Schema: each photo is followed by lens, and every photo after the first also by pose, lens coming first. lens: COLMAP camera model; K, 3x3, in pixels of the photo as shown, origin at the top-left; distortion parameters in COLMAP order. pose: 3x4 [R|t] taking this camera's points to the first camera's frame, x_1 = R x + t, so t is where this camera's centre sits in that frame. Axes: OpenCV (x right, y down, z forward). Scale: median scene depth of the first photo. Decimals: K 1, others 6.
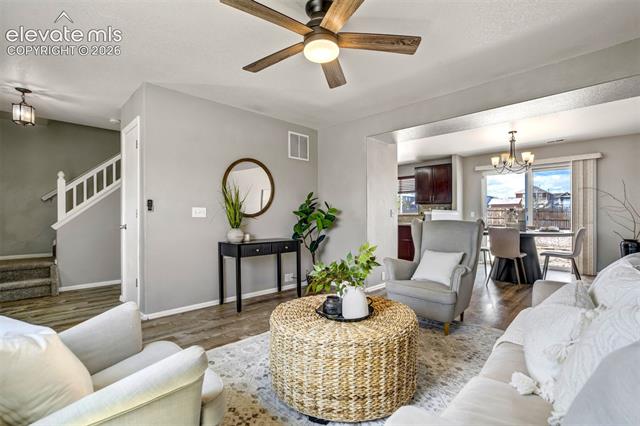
lens RADIAL K [[301.5, 0, 323.5], [0, 301.5, 216.8], [0, 0, 1]] dist [-0.029005, 0.016200]
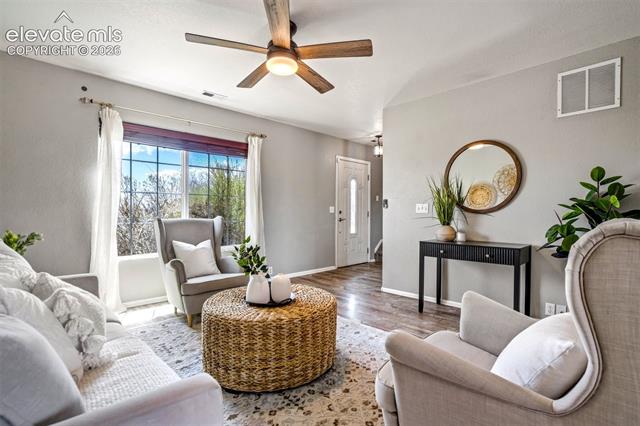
lens RADIAL K [[301.5, 0, 321.6], [0, 301.5, 215.2], [0, 0, 1]] dist [-0.029005, 0.016200]
pose [[-0.012076, 0.008615, -0.999890, 0.639350], [-0.003787, 0.999955, 0.008661, 0.001156], [0.999920, 0.003891, -0.012043, 0.661594]]
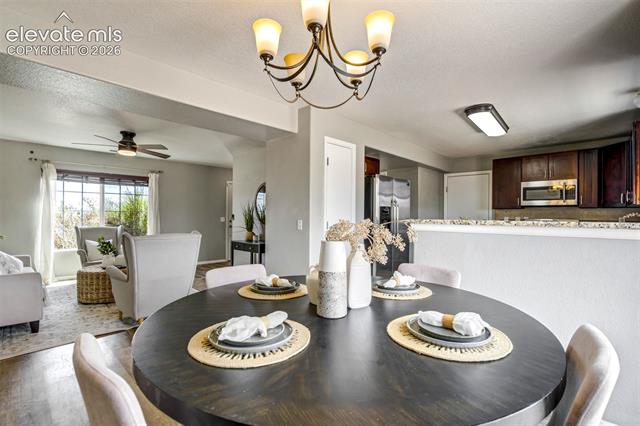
lens RADIAL K [[301.5, 0, 319.9], [0, 301.5, 217.3], [0, 0, 1]] dist [-0.029005, 0.016200]
pose [[0.016816, 0.002221, -0.999856, 1.293250], [-0.007059, 0.999973, 0.002103, -0.040728], [0.999834, 0.007023, 0.016831, 1.376866]]
